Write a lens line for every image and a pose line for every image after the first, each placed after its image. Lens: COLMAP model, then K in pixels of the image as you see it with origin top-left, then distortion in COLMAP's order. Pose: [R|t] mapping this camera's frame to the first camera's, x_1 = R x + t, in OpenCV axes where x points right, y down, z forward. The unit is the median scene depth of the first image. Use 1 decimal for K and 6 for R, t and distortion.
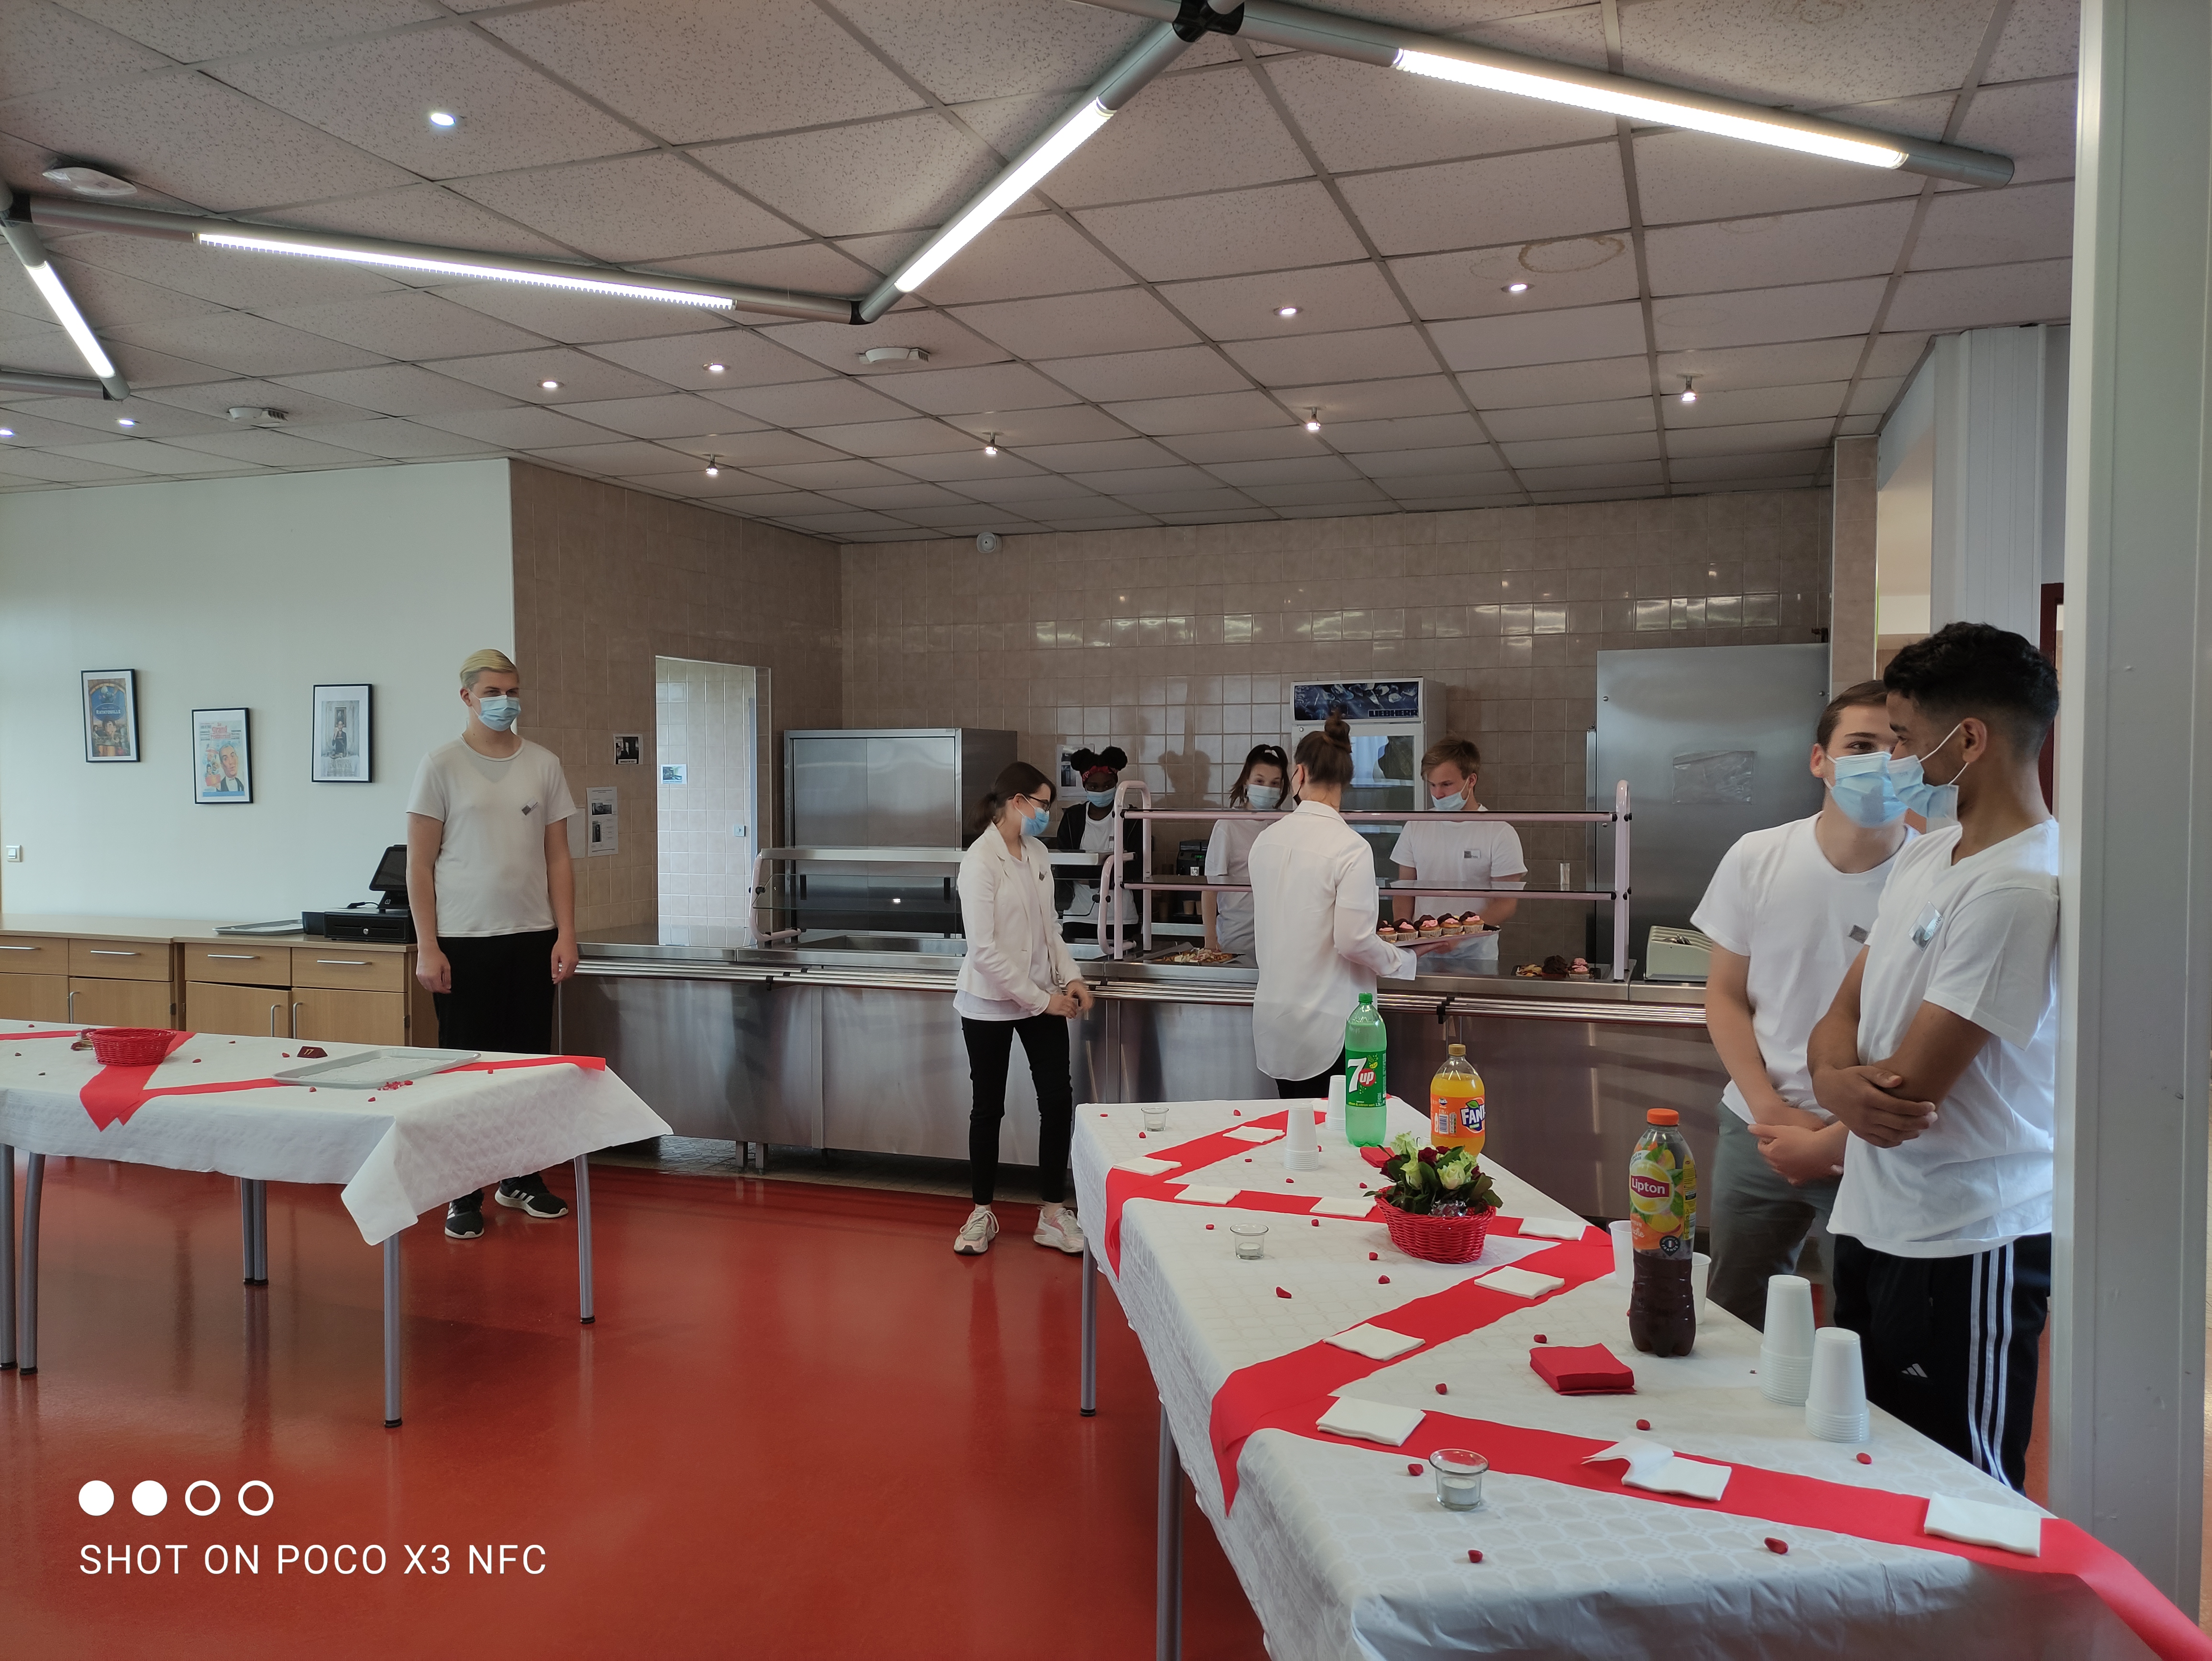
lens RADIAL K [[1638.5, 0, 1106.0], [0, 1638.5, 830.5], [0, 0, 1]] dist [0.008322, -0.012722]
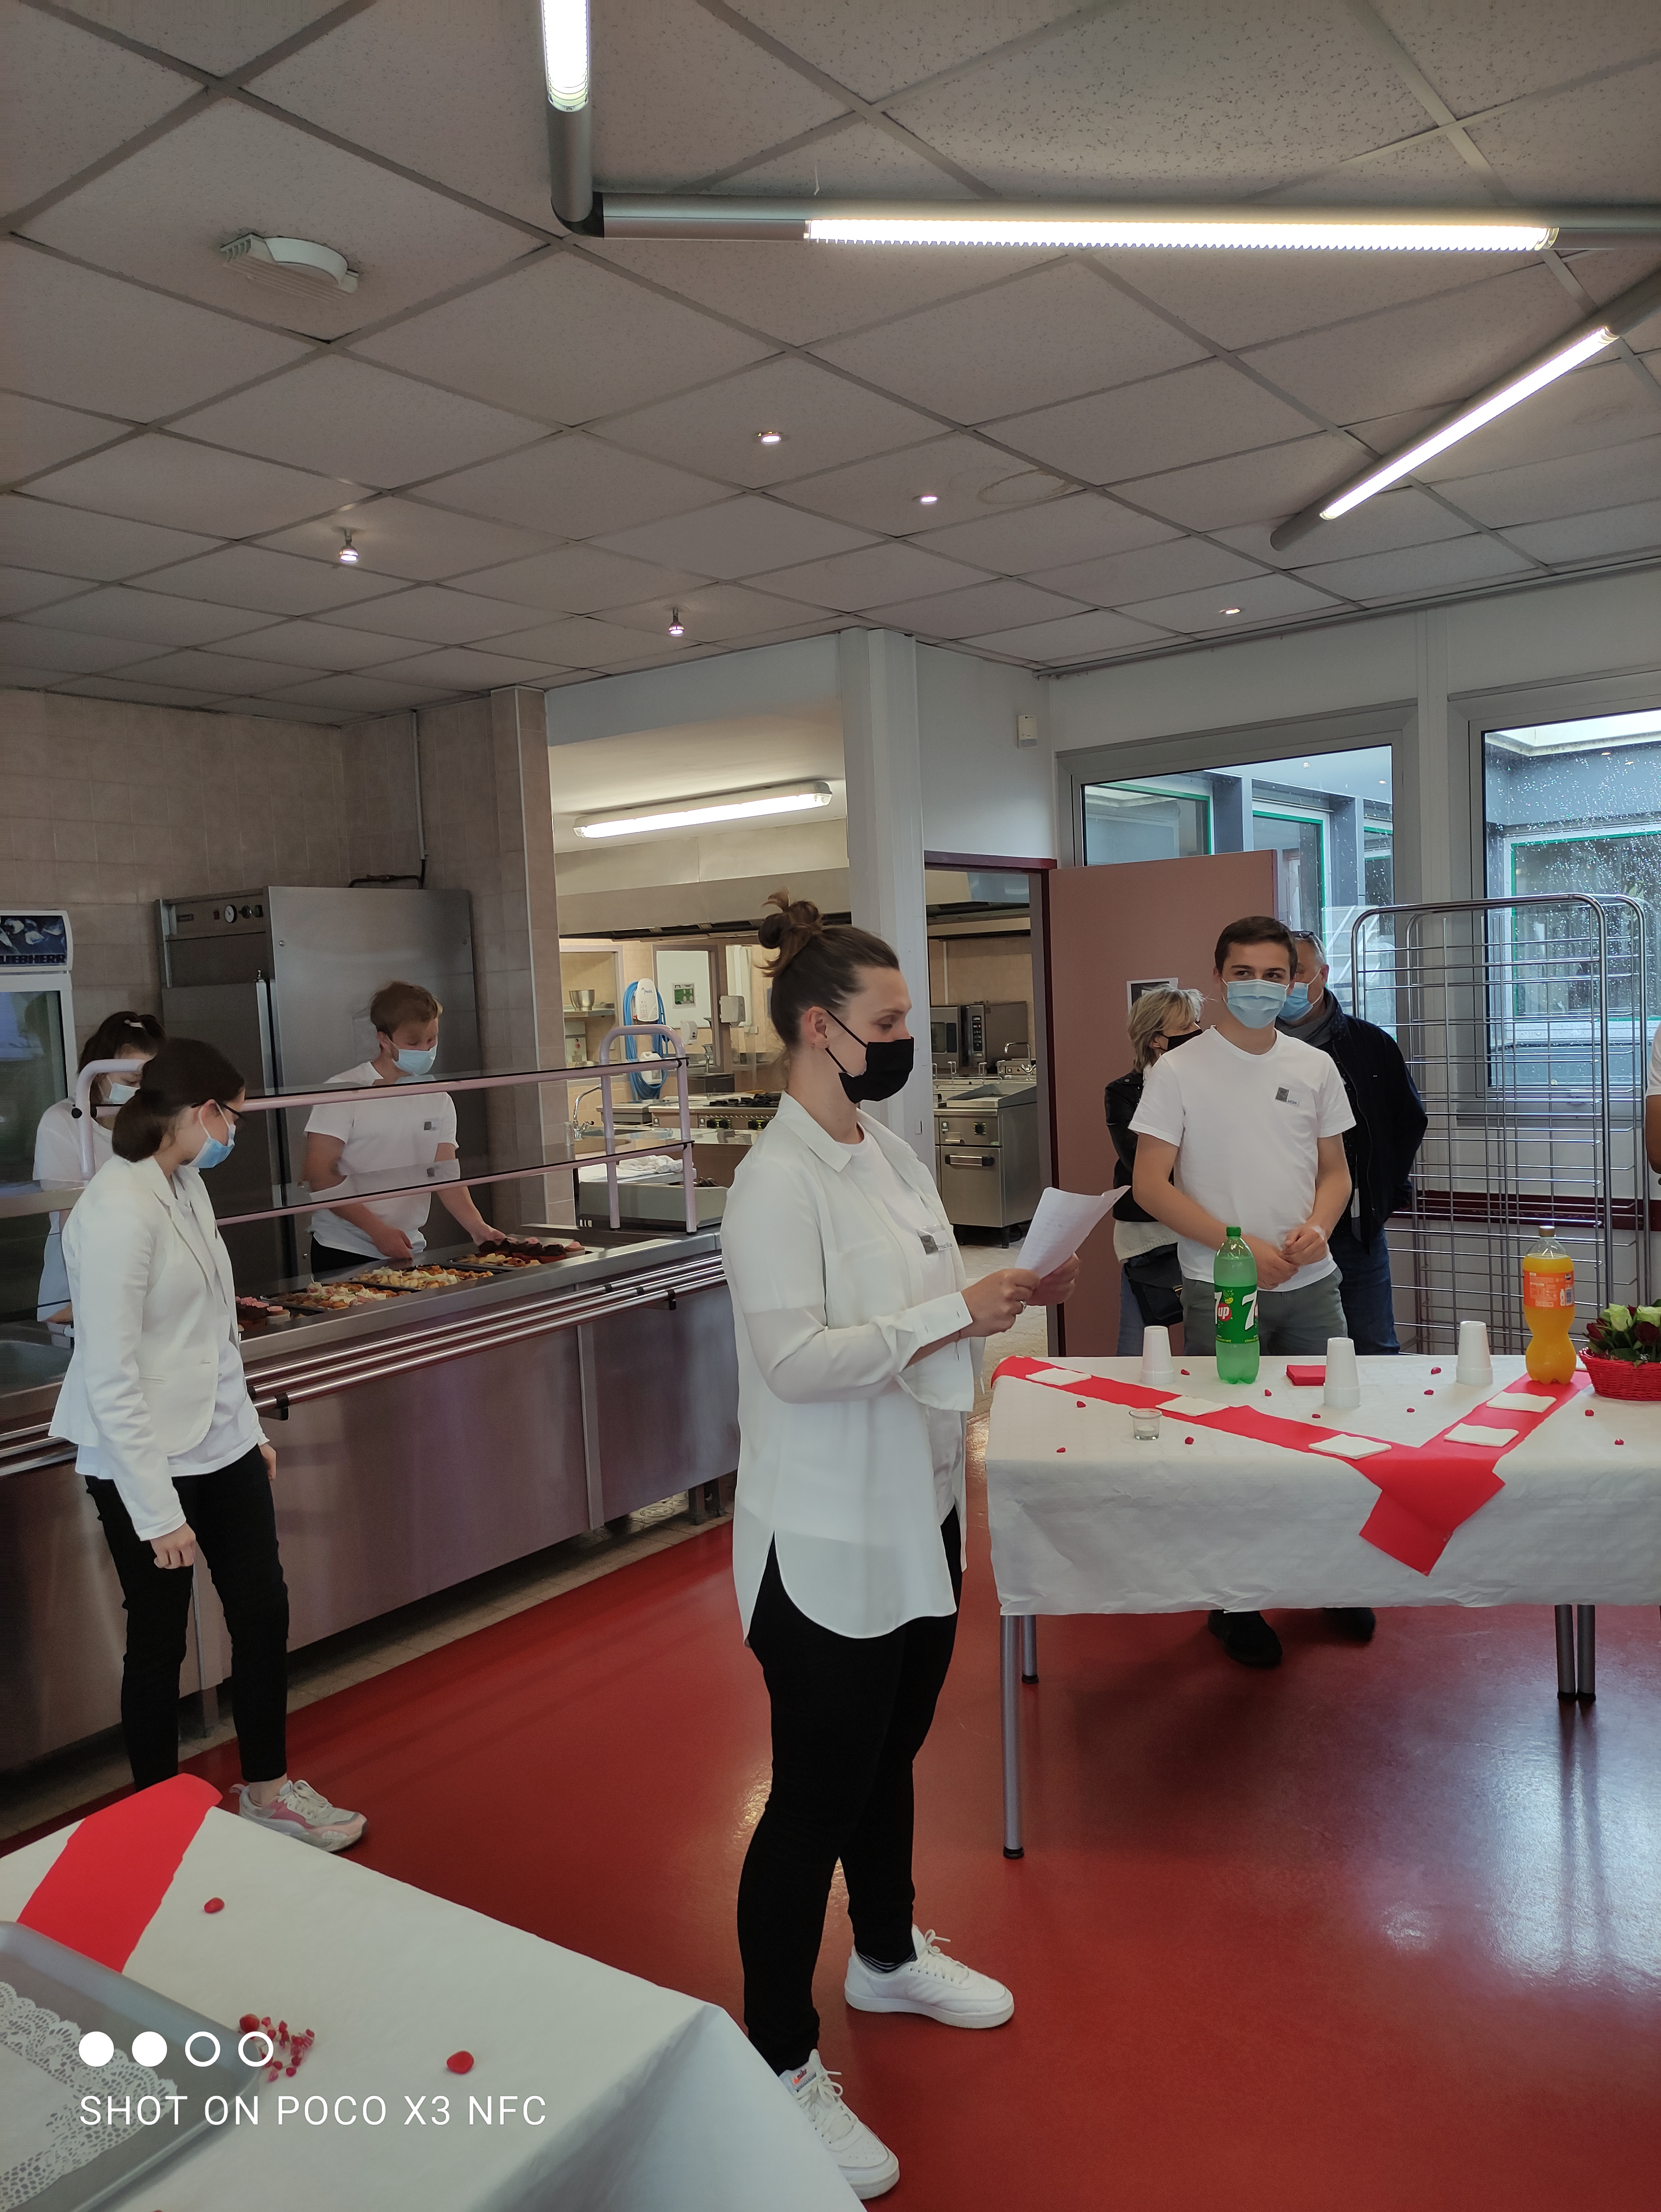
lens RADIAL K [[1638.5, 0, 830.5], [0, 1638.5, 1106.0], [0, 0, 1]] dist [0.008322, -0.012722]
pose [[0.288543, -0.077705, 0.954308, -0.418388], [0.076225, 0.995402, 0.058003, -0.023436], [-0.954428, 0.056006, 0.293140, 0.475092]]
